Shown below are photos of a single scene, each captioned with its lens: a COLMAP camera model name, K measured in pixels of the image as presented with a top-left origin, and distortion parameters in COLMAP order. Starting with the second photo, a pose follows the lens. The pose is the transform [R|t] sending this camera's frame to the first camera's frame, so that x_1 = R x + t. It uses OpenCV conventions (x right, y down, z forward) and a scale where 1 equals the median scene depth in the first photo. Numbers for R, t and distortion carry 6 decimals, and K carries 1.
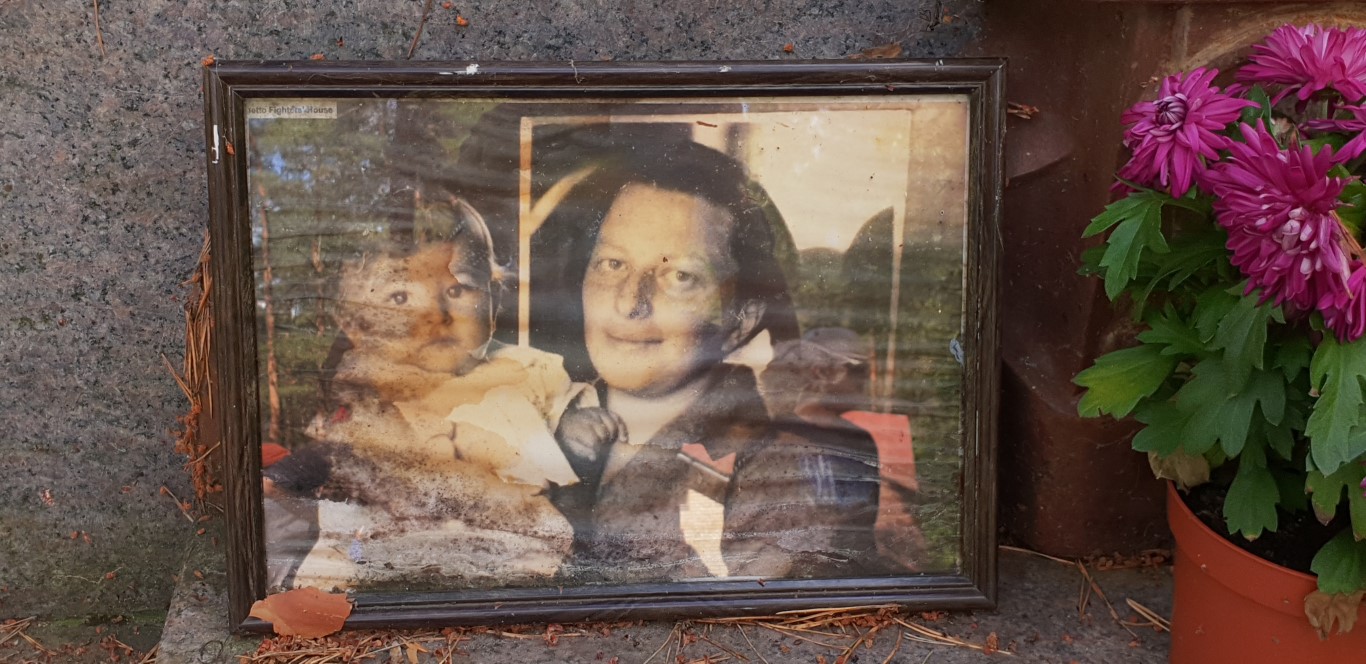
lens RADIAL K [[1617.3, 0, 683.0], [0, 1617.3, 332.0], [0, 0, 1]] dist [0.204205, -0.671857]
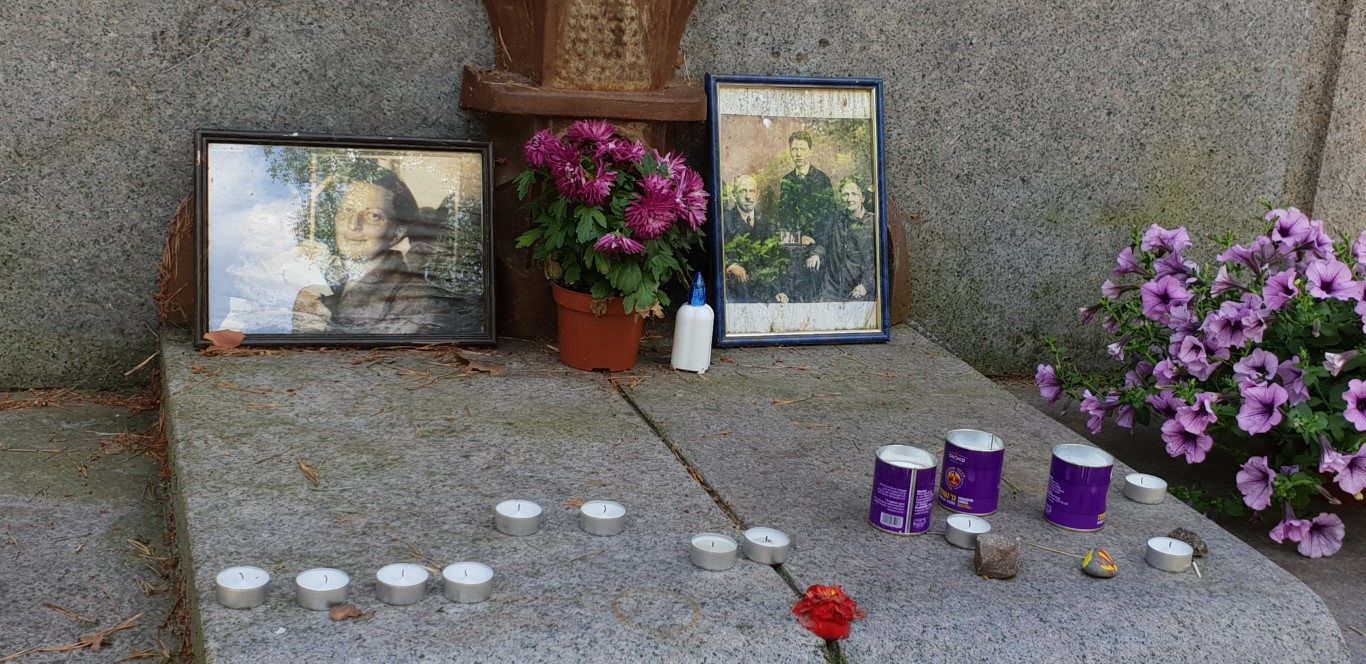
lens RADIAL K [[1617.3, 0, 683.0], [0, 1617.3, 332.0], [0, 0, 1]] dist [0.204205, -0.671857]
pose [[0.976153, 0.001675, 0.217077, -0.084728], [0.042688, 0.978965, -0.199513, 0.696538], [-0.212845, 0.204021, 0.955548, -1.596584]]
